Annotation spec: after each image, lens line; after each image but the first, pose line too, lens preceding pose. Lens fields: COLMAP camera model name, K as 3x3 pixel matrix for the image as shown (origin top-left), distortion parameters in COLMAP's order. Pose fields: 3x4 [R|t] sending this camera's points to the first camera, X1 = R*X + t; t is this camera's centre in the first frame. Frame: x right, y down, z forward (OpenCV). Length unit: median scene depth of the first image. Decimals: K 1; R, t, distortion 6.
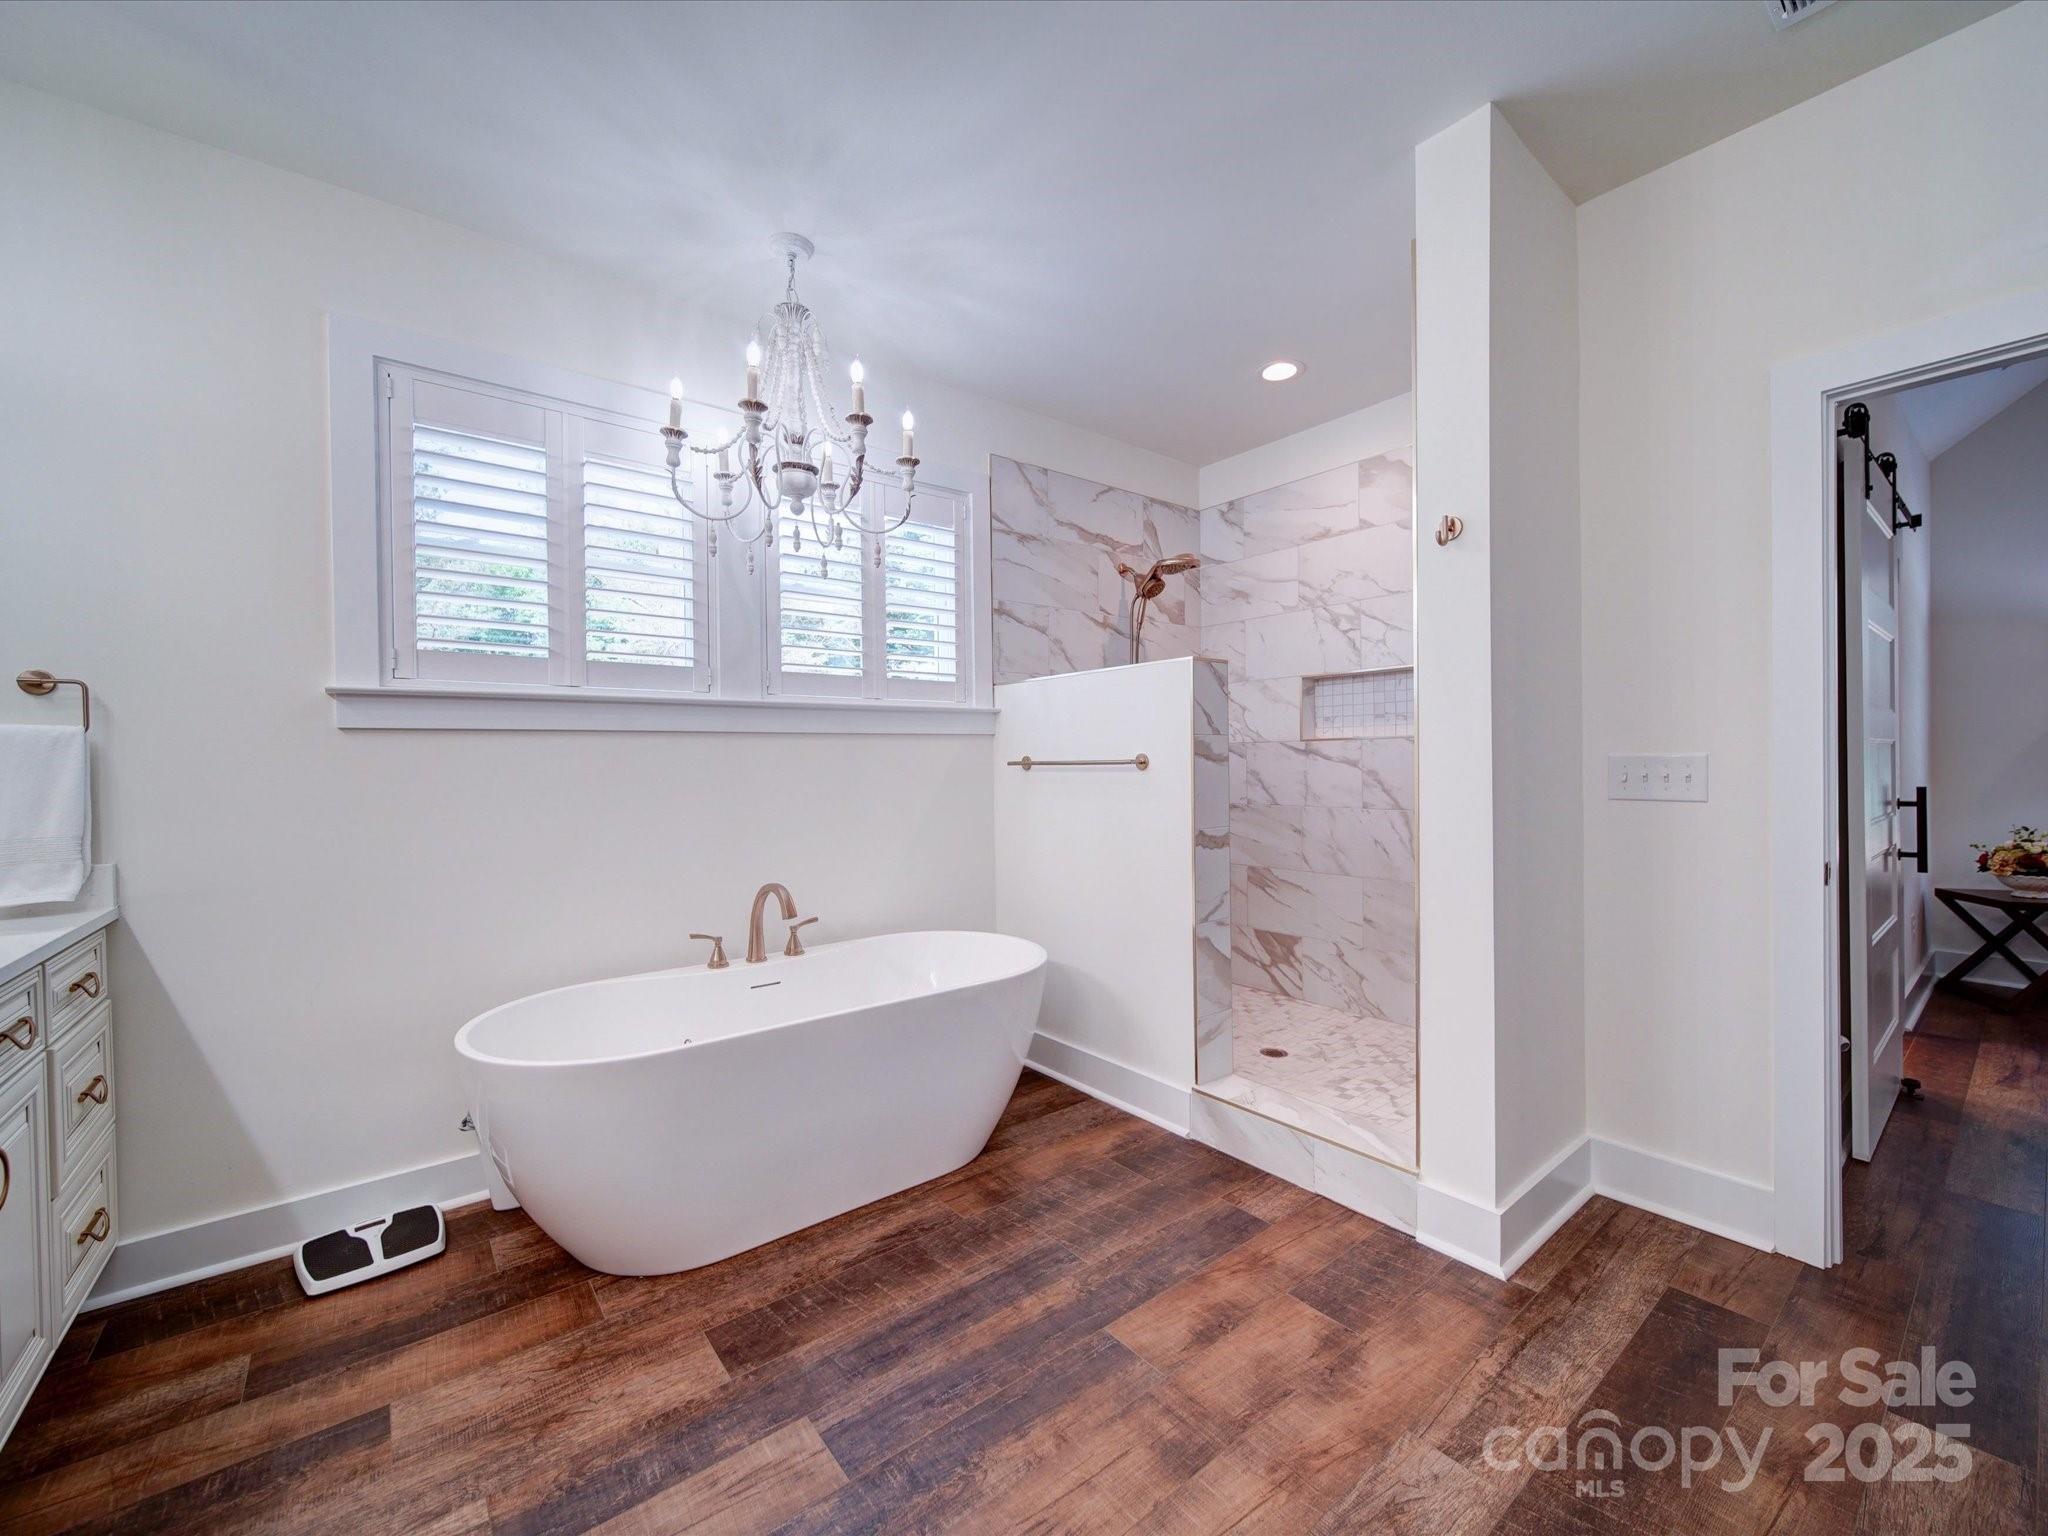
lens RADIAL K [[819.3, 0, 1025.0], [0, 819.3, 763.5], [0, 0, 1]] dist [0.002305, -0.001982]
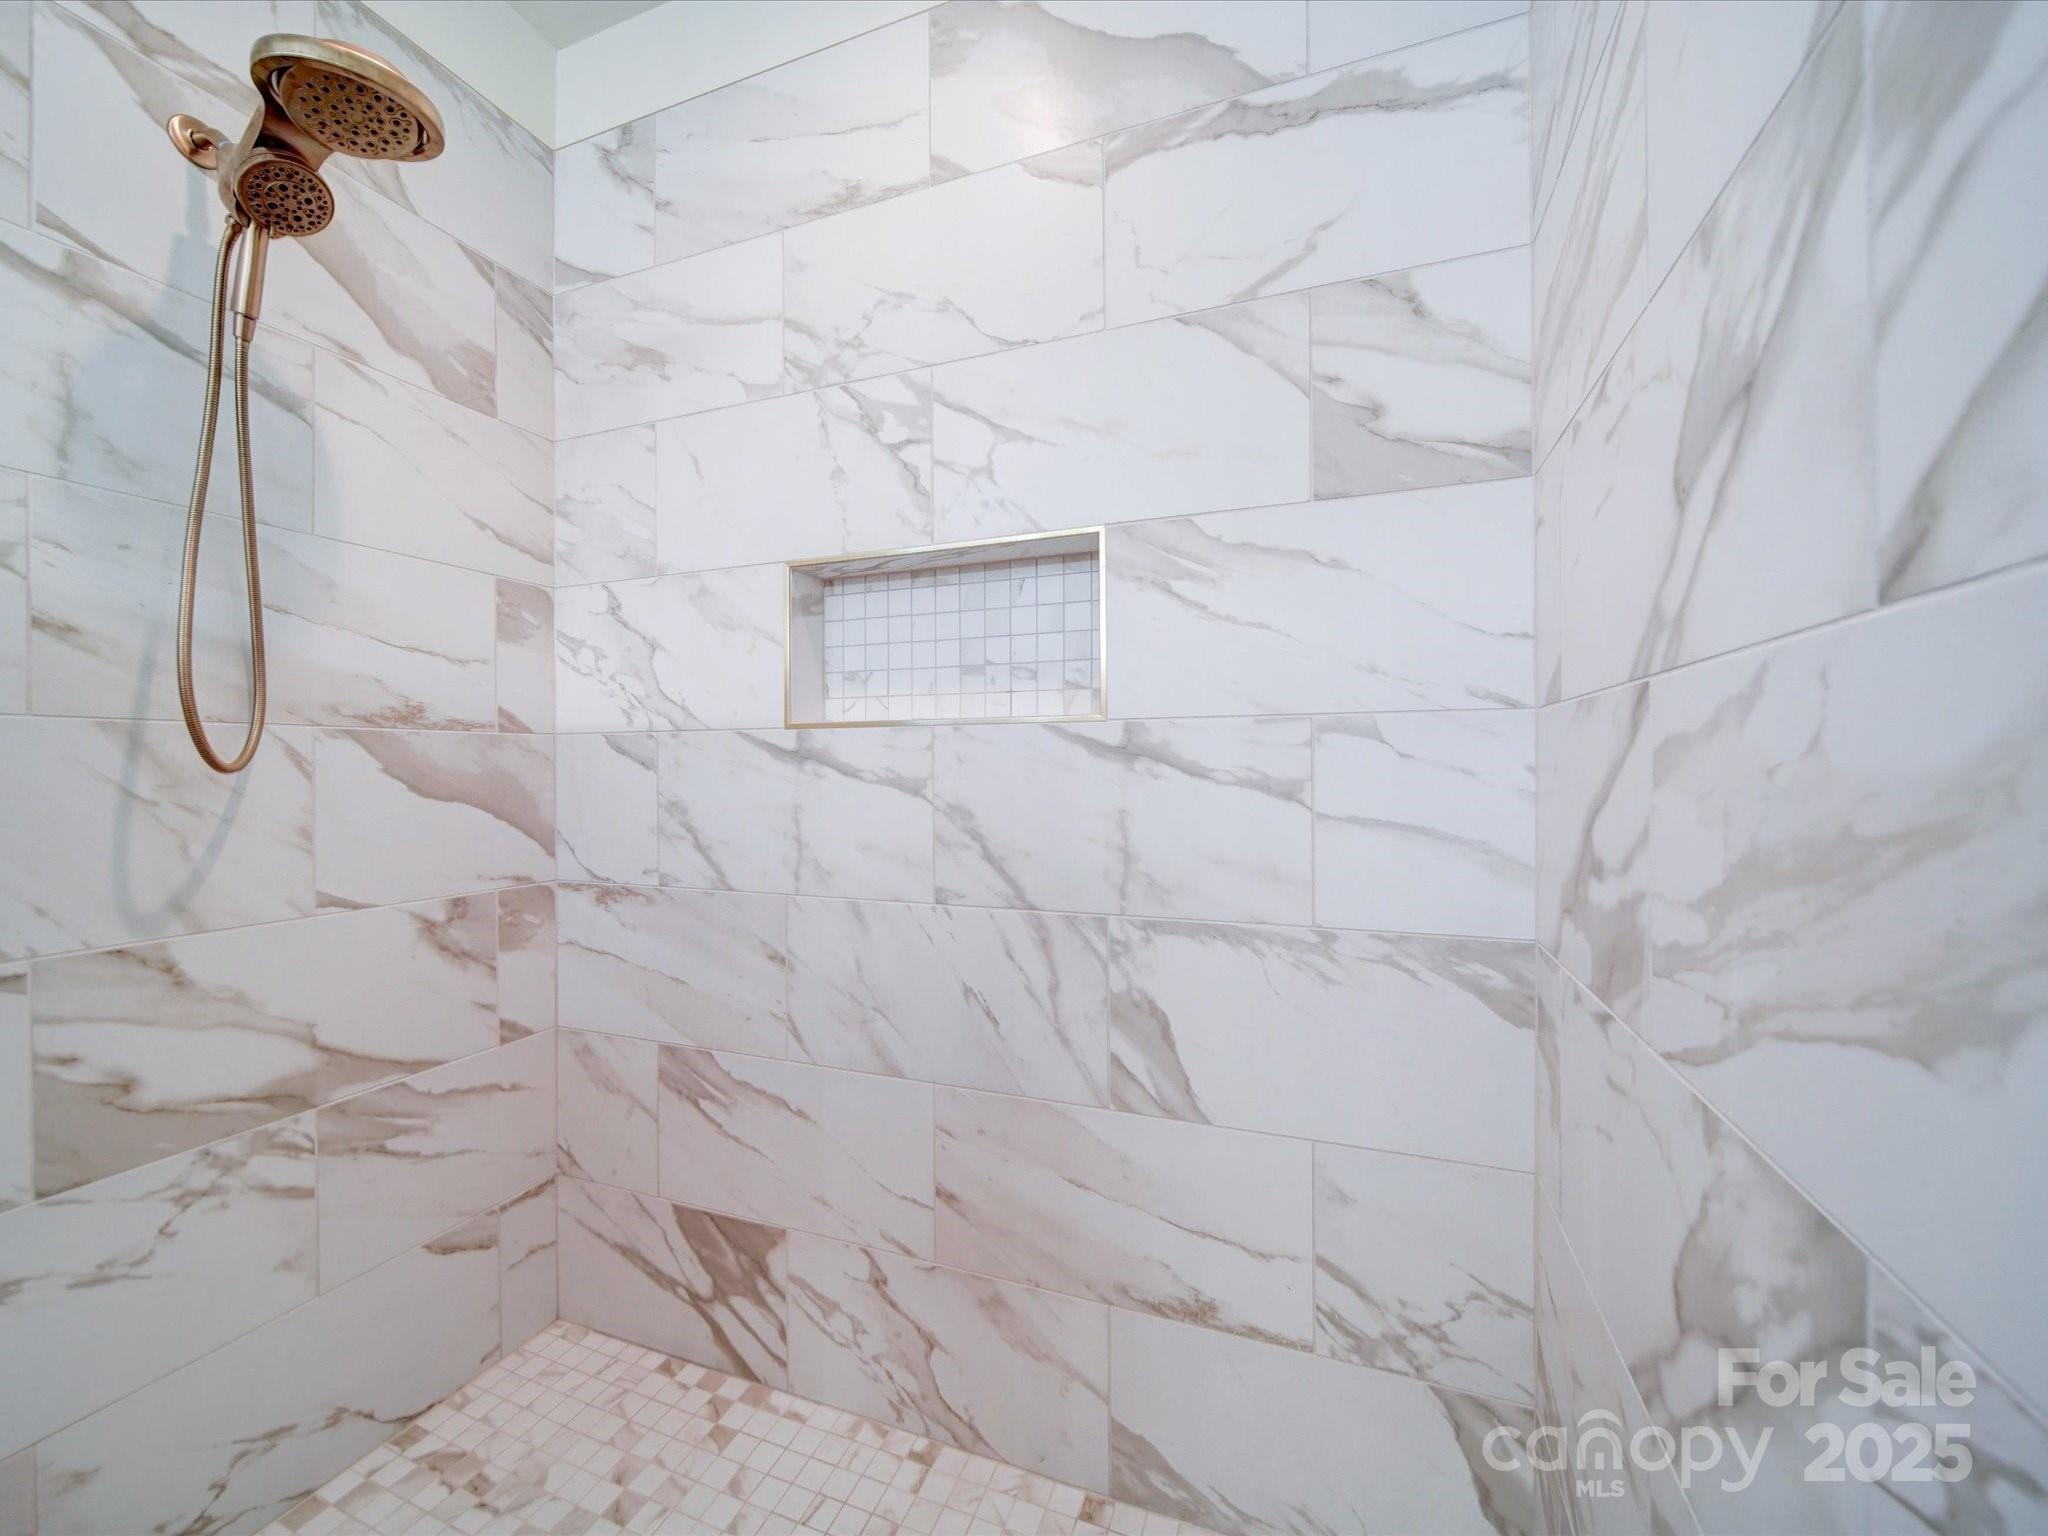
lens RADIAL K [[819.3, 0, 1022.9], [0, 819.3, 763.6], [0, 0, 1]] dist [0.002305, -0.001982]
pose [[0.864342, 0.006048, 0.502869, 0.237846], [-0.004337, 0.999980, -0.004573, -0.009103], [-0.502886, 0.001771, 0.864351, 0.605928]]
